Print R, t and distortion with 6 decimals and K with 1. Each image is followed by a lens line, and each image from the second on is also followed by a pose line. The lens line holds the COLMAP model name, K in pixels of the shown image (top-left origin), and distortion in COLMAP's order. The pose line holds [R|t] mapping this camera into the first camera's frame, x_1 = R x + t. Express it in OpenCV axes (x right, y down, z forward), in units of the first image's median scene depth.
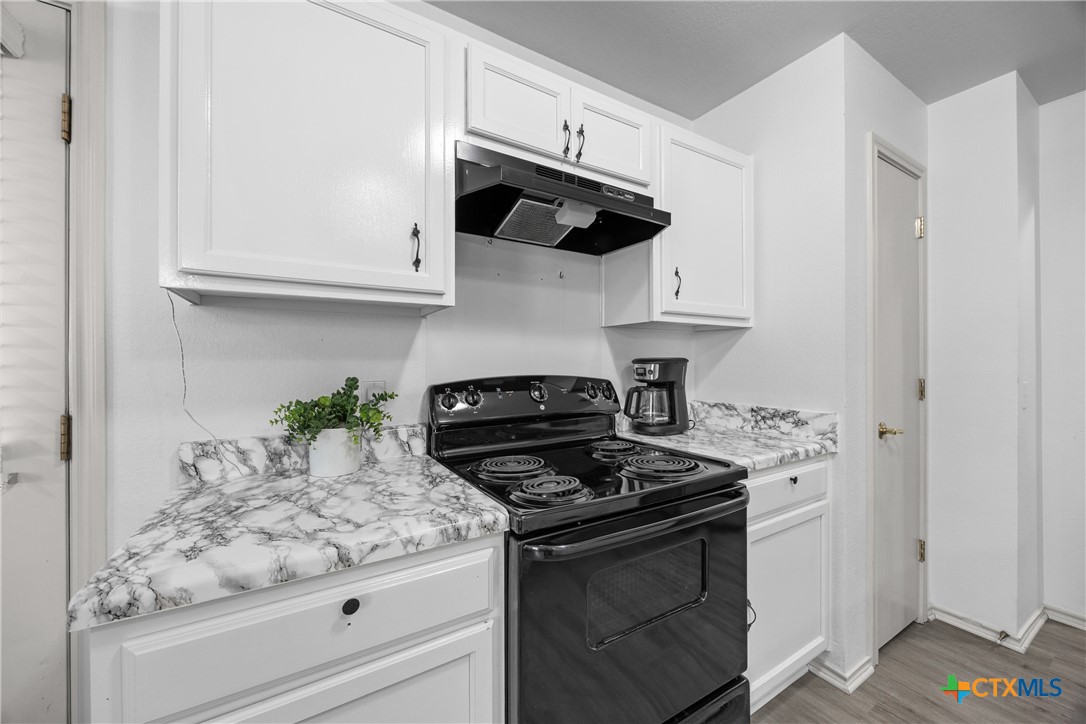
lens RADIAL K [[410.9, 0, 541.2], [0, 410.9, 362.7], [0, 0, 1]] dist [-0.003918, -0.000572]
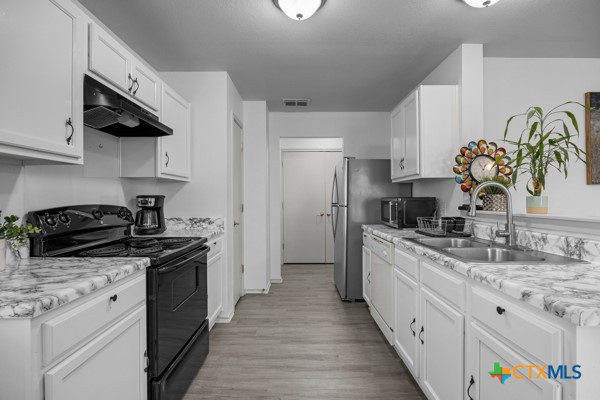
lens RADIAL K [[286.2, 0, 299.9], [0, 286.2, 198.6], [0, 0, 1]] dist [-0.012682, 0.000252]
pose [[0.513214, 0.001831, 0.858259, -0.648817], [0.001480, 0.999994, -0.003018, 0.013051], [-0.858259, 0.002819, 0.513209, -0.374282]]
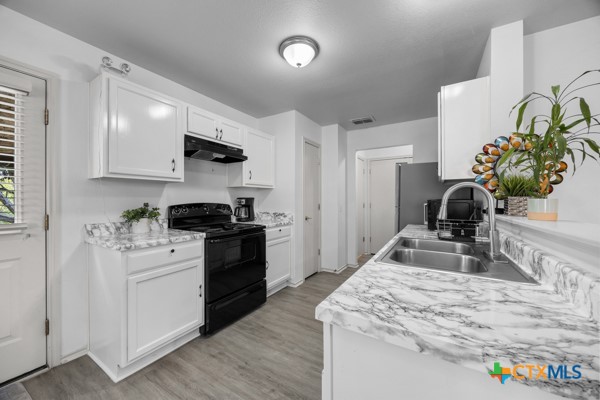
lens RADIAL K [[227.0, 0, 299.2], [0, 227.0, 200.1], [0, 0, 1]] dist [-0.003918, -0.000572]
pose [[0.889270, 0.003259, 0.457370, -0.179797], [-0.003645, 0.999993, -0.000038, 0.009042], [-0.457368, -0.001633, 0.889276, -0.934154]]
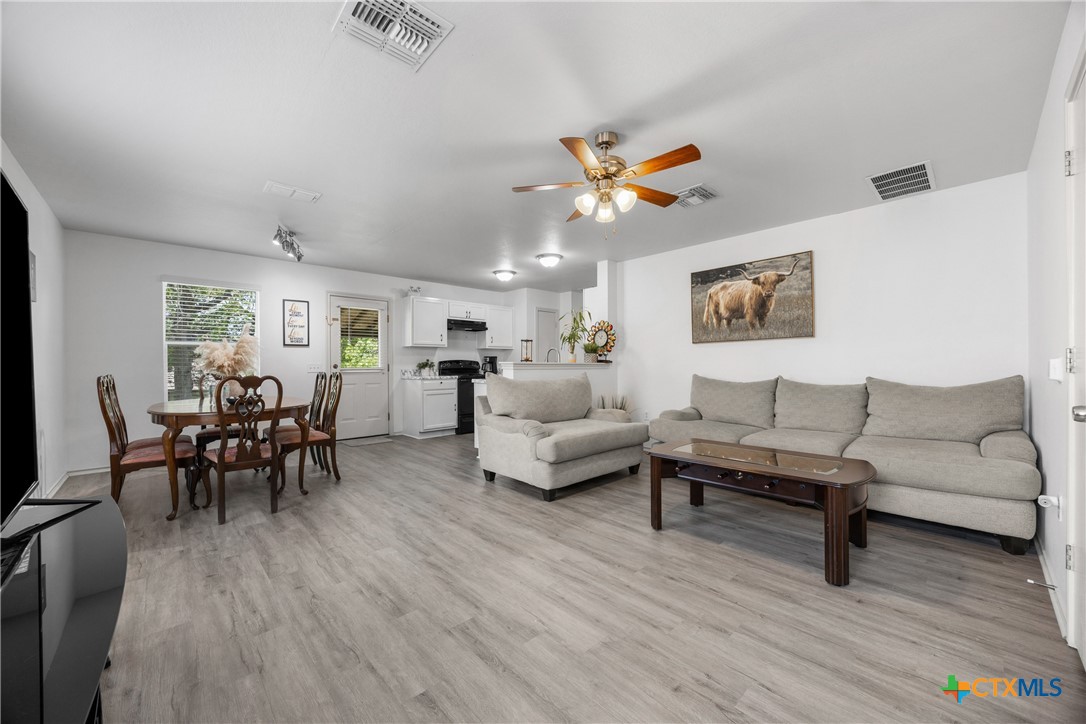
lens RADIAL K [[410.9, 0, 542.6], [0, 410.9, 367.9], [0, 0, 1]] dist [-0.003918, -0.000572]
pose [[0.977821, -0.000982, 0.209439, -0.087537], [-0.000673, 0.999969, 0.007830, 0.094416], [-0.209440, -0.007798, 0.977790, -4.103637]]
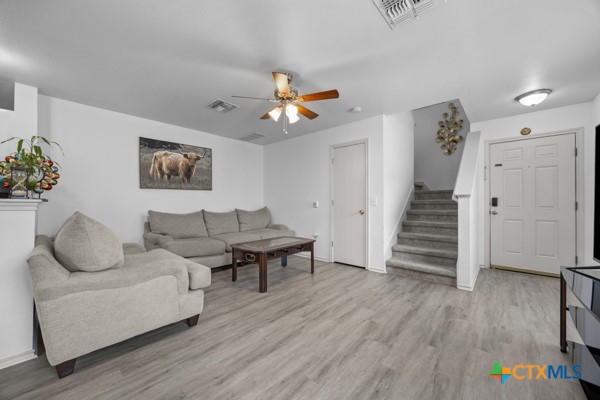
lens RADIAL K [[227.0, 0, 299.3], [0, 227.0, 202.9], [0, 0, 1]] dist [-0.003918, -0.000572]
pose [[-0.288928, 0.005014, 0.957338, -1.155327], [0.002158, 0.999987, -0.004586, 0.101435], [-0.957348, 0.000741, -0.288935, -2.026886]]
